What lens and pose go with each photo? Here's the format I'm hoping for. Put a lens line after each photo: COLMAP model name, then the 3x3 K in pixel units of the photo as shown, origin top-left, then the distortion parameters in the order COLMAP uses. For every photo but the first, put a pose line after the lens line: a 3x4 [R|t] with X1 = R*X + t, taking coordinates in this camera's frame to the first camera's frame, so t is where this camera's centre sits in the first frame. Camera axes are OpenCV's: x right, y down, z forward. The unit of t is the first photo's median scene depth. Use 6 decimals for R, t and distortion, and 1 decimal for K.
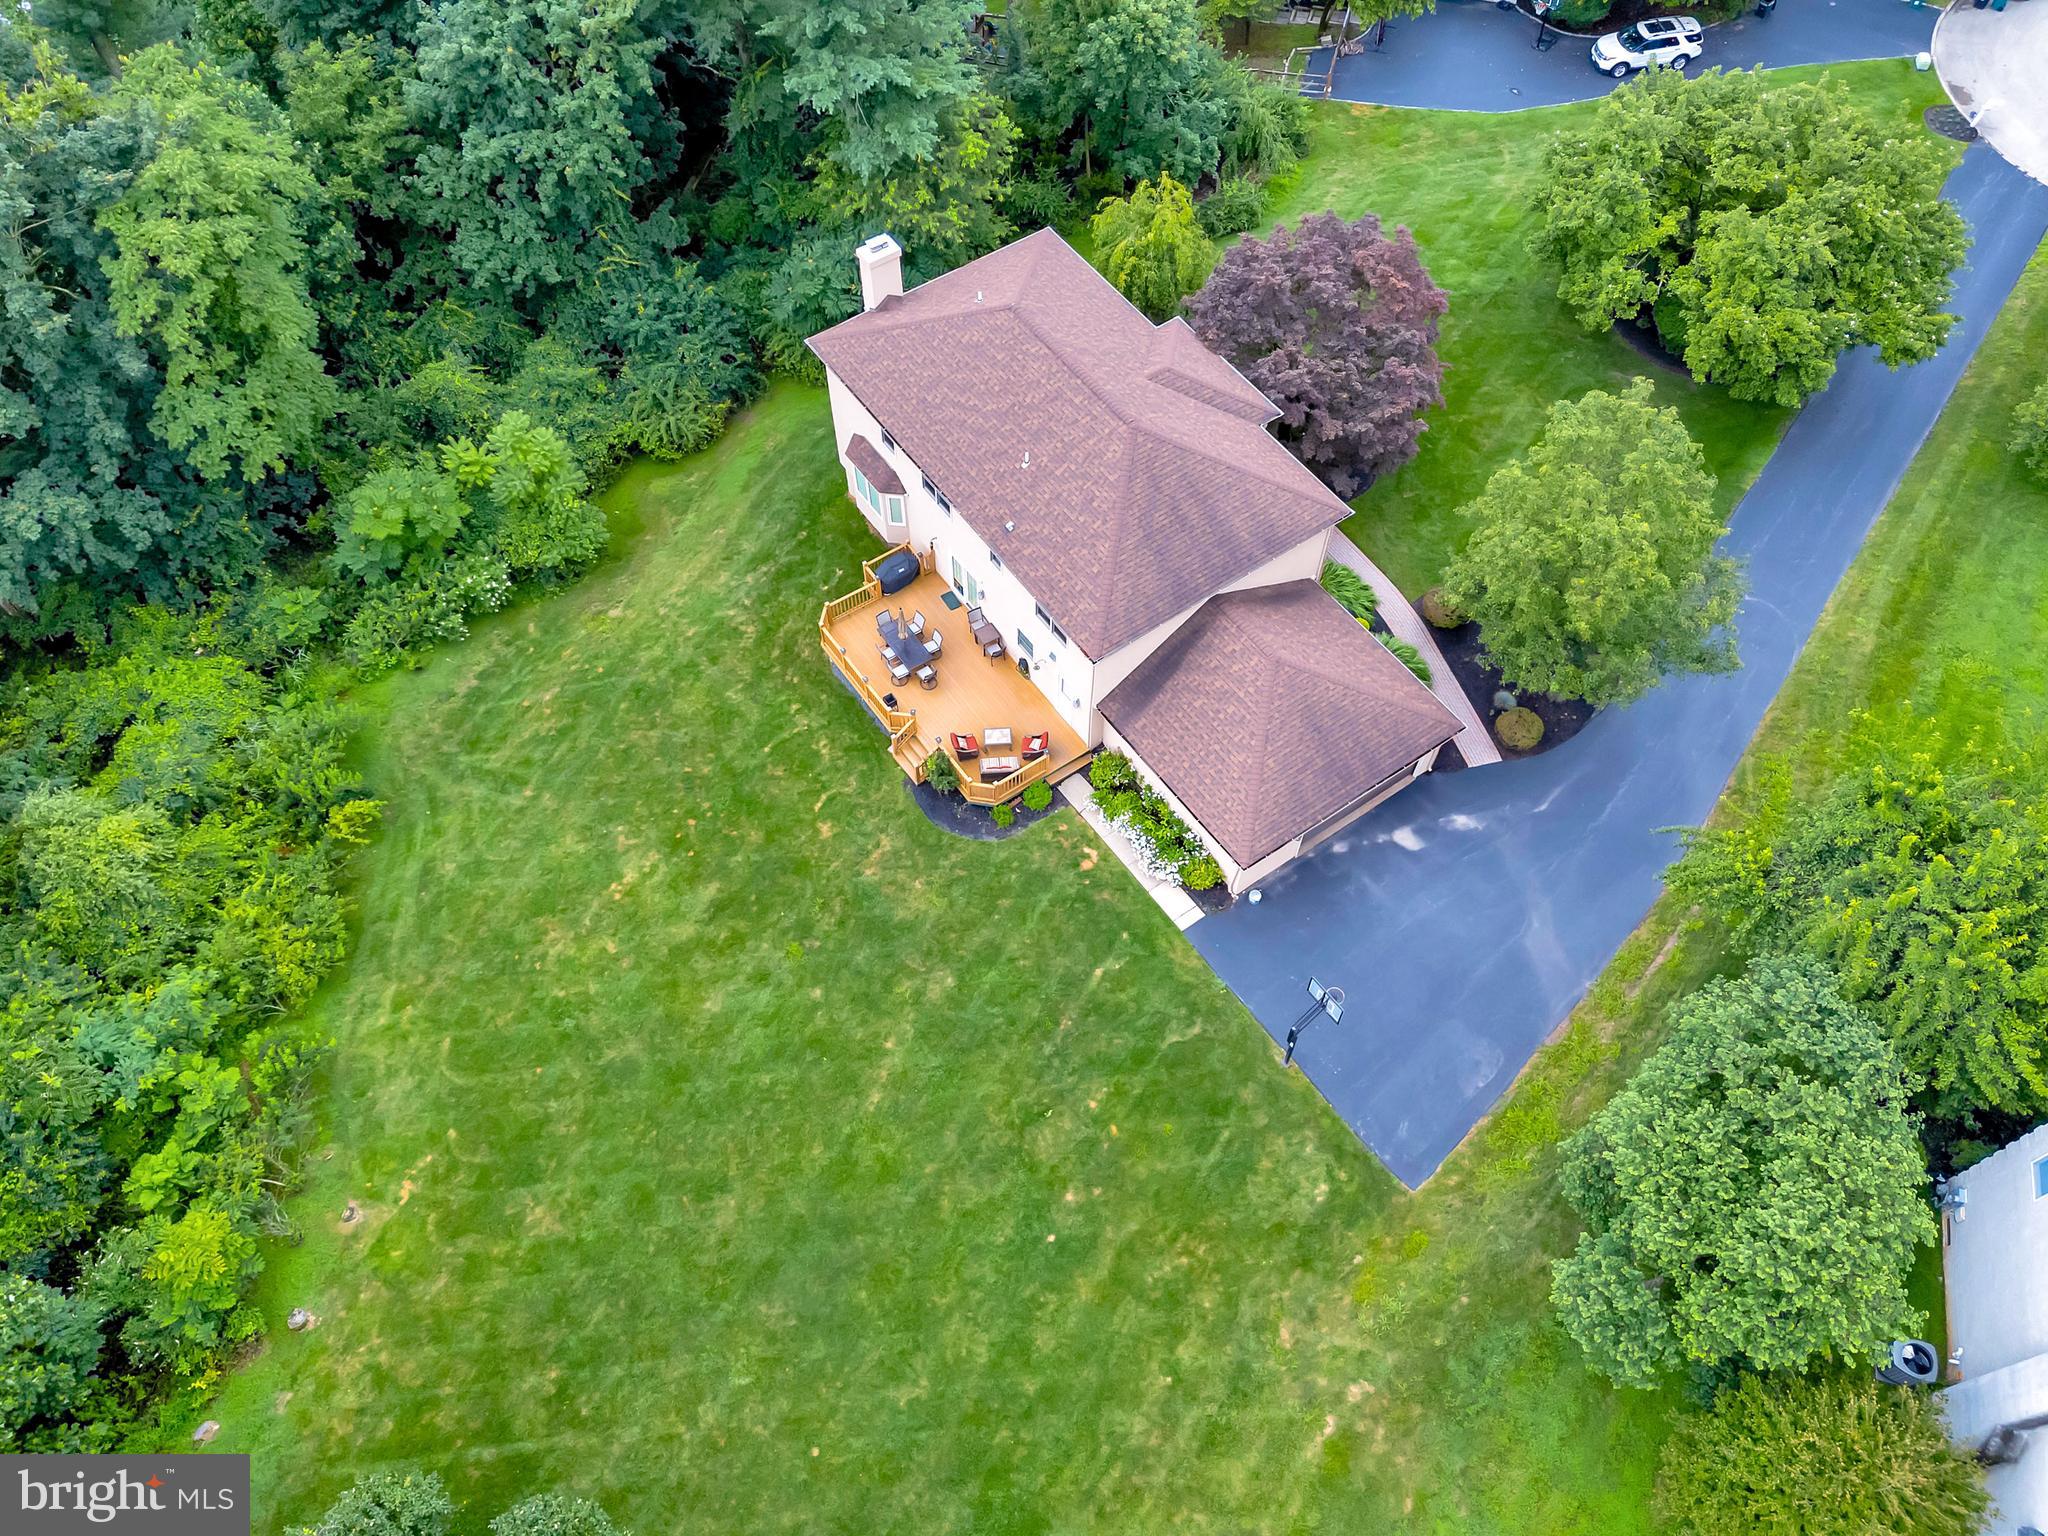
lens RADIAL K [[1504.3, 0, 1024.0], [0, 1504.3, 768.0], [0, 0, 1]] dist [0.111563, -0.153279]
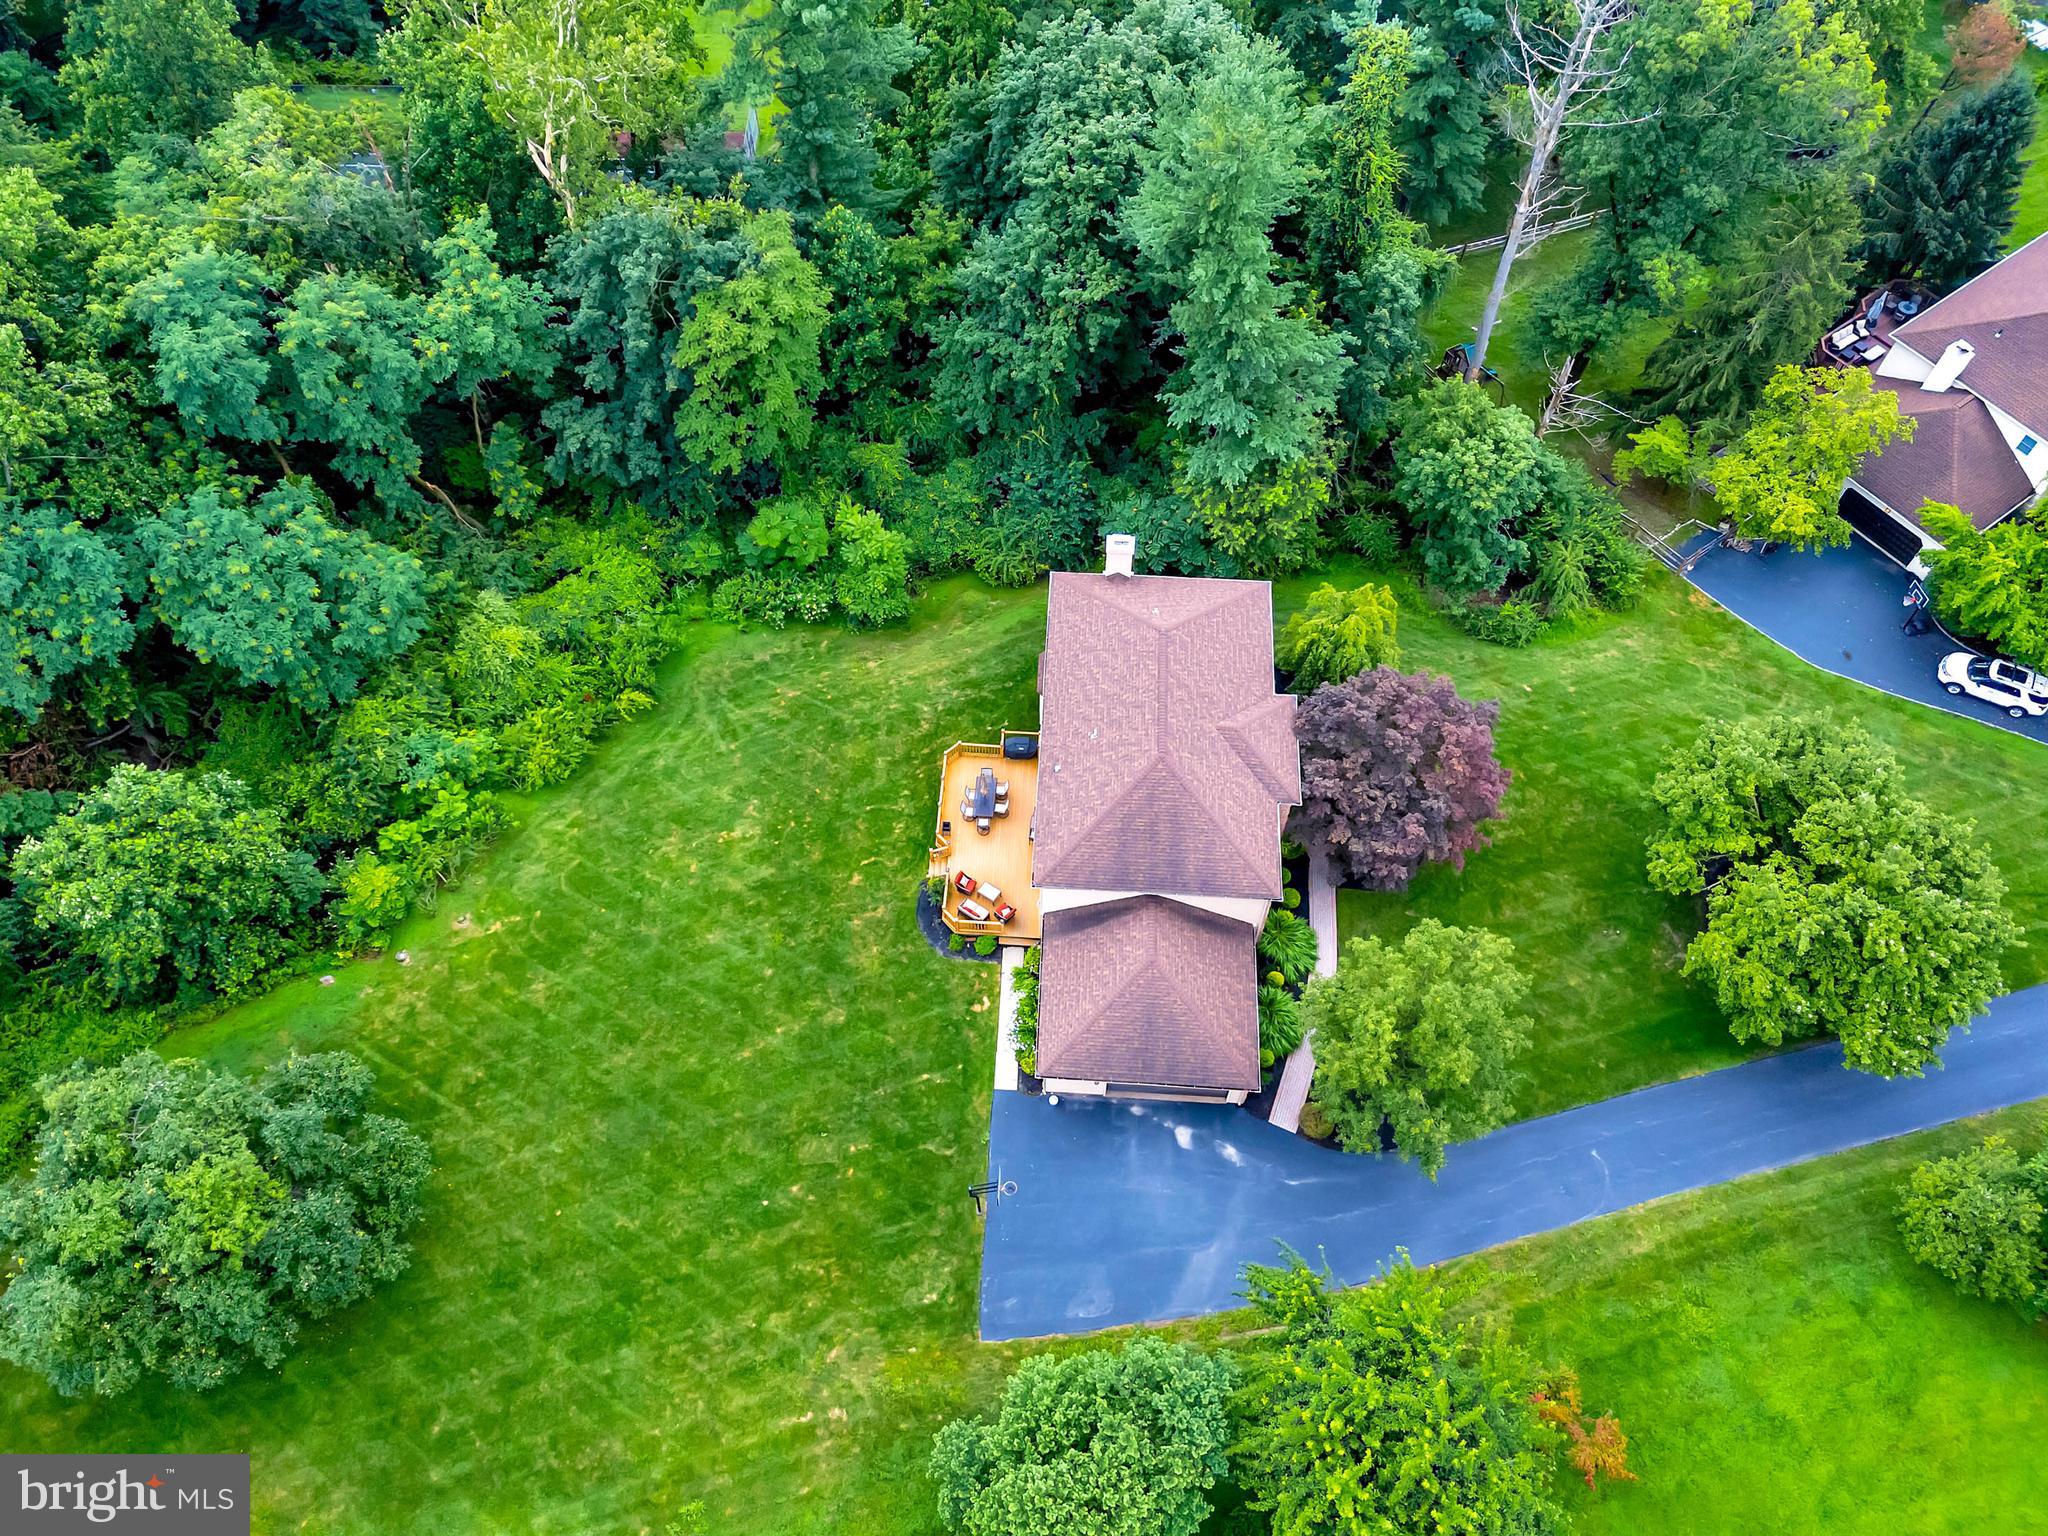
lens RADIAL K [[1504.3, 0, 1024.0], [0, 1504.3, 768.0], [0, 0, 1]] dist [0.111563, -0.153279]
pose [[0.783537, 0.527333, -0.328619, 0.401273], [-0.527392, 0.844068, 0.096991, -0.268077], [0.328523, 0.097316, 0.939469, -0.281250]]
